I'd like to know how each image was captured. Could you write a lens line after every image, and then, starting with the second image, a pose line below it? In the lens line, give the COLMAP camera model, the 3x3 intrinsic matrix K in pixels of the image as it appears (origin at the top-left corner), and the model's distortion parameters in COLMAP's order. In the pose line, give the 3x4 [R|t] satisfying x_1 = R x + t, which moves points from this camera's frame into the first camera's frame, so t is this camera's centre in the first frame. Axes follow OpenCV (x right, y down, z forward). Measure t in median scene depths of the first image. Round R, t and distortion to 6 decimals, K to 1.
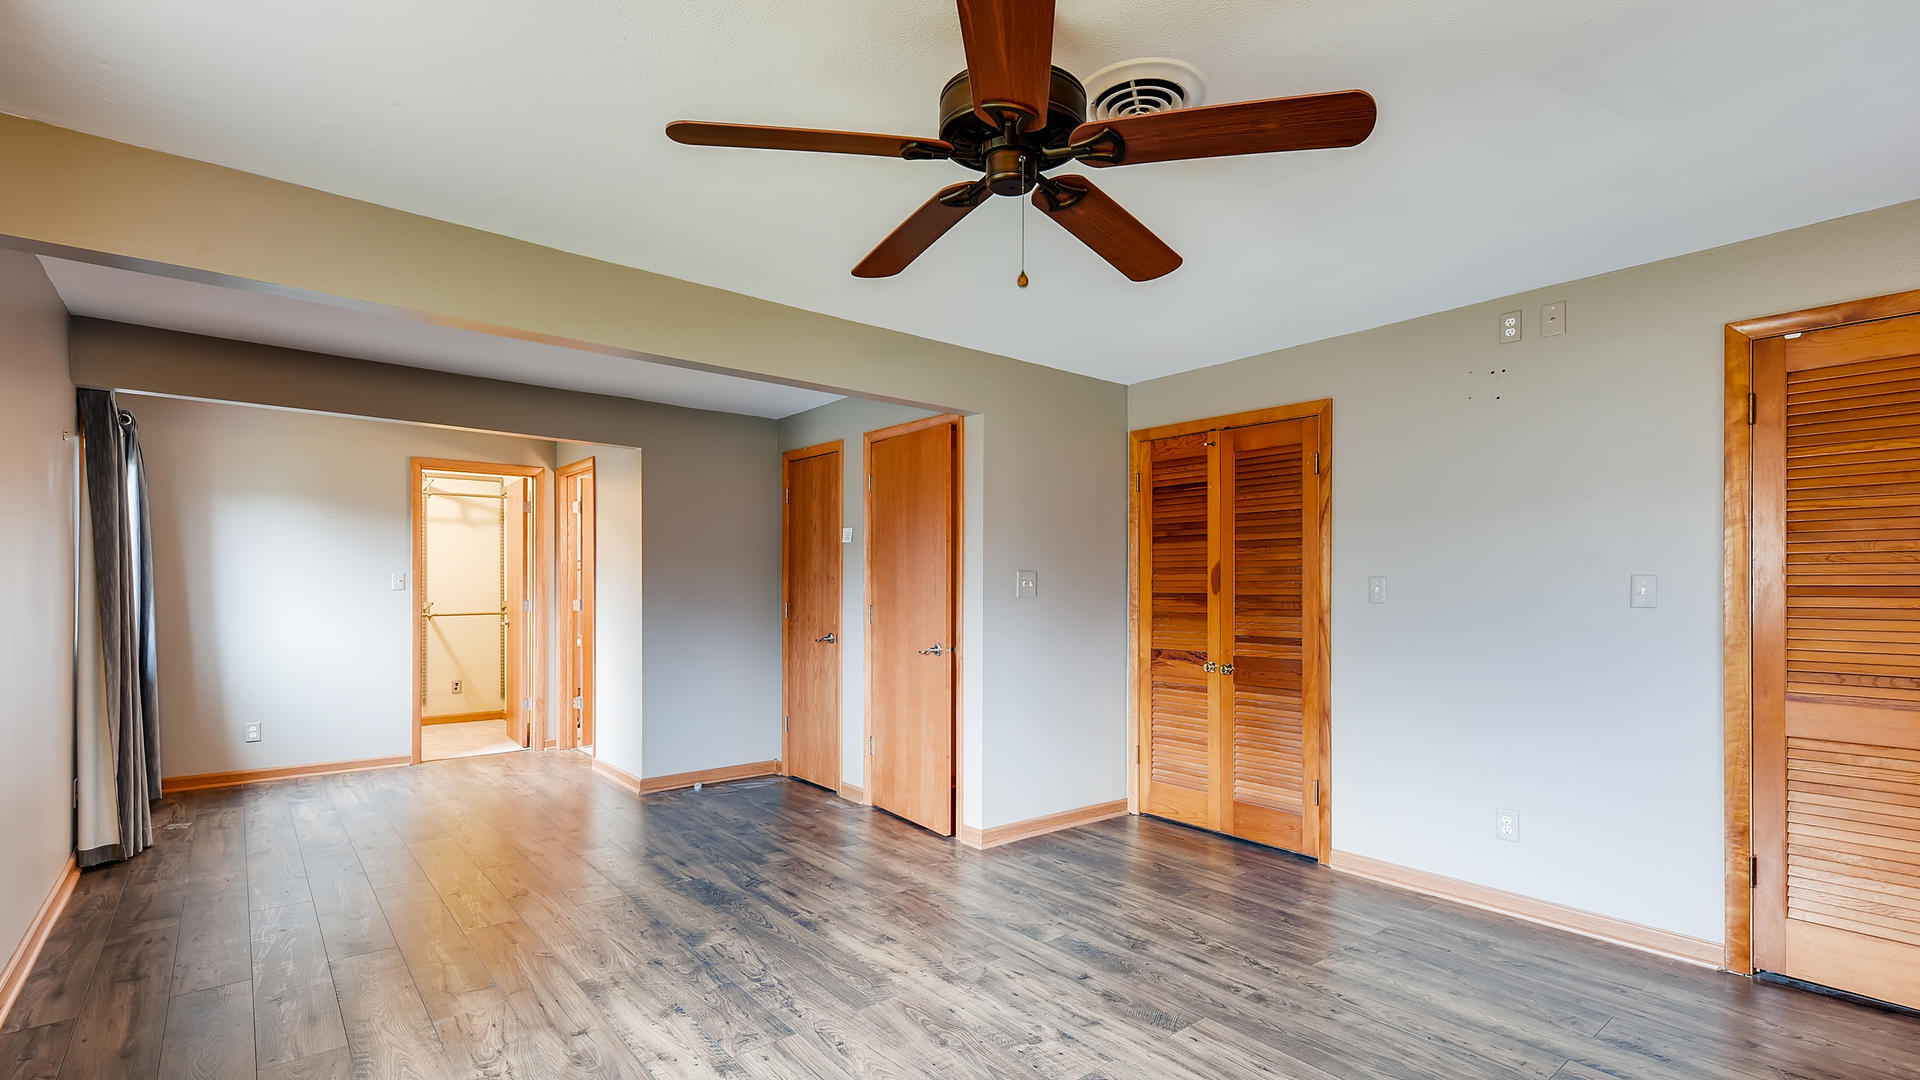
lens RADIAL K [[862.8, 0, 955.7], [0, 862.8, 549.5], [0, 0, 1]] dist [0.014386, -0.000016]
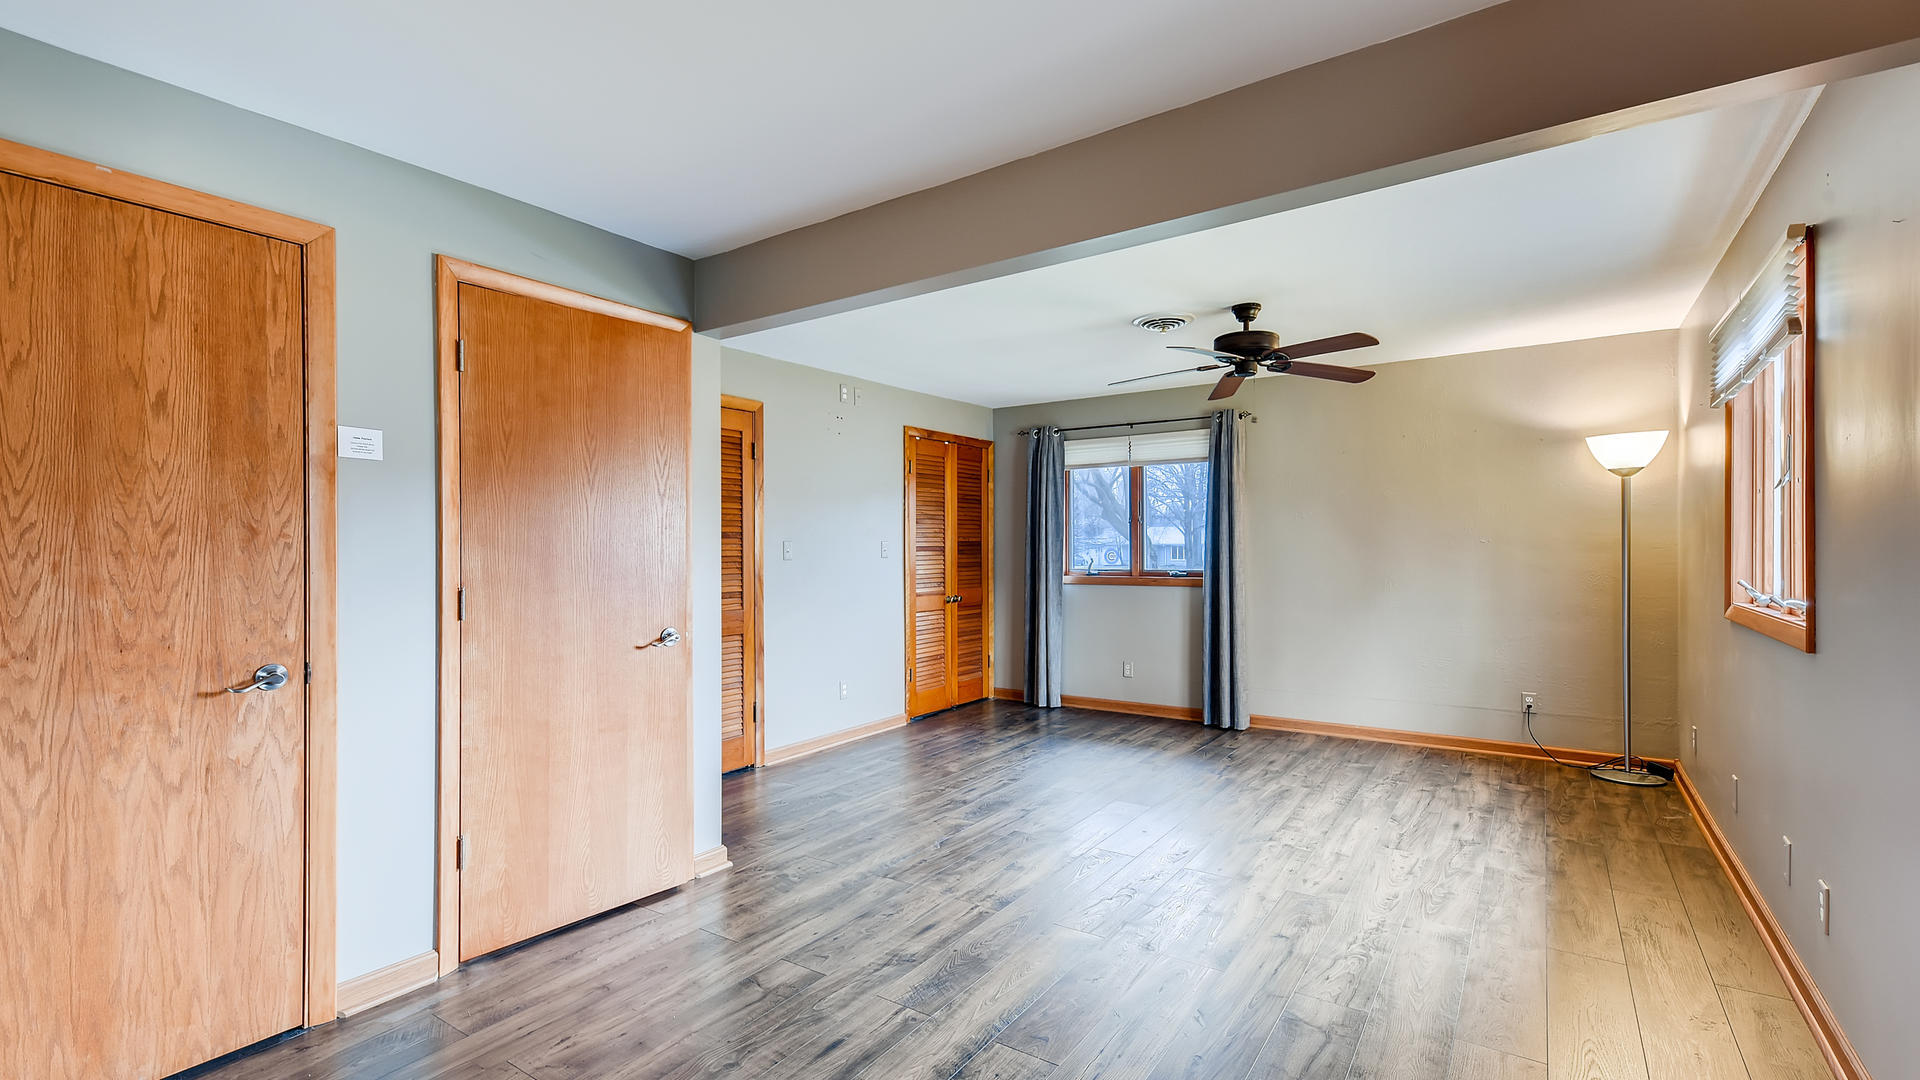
lens RADIAL K [[862.8, 0, 955.7], [0, 862.8, 549.5], [0, 0, 1]] dist [0.014386, -0.000016]
pose [[-0.285427, -0.001032, 0.958400, -1.050551], [-0.032904, 0.999420, -0.008723, 0.053148], [-0.957835, -0.034025, -0.285296, 1.312897]]
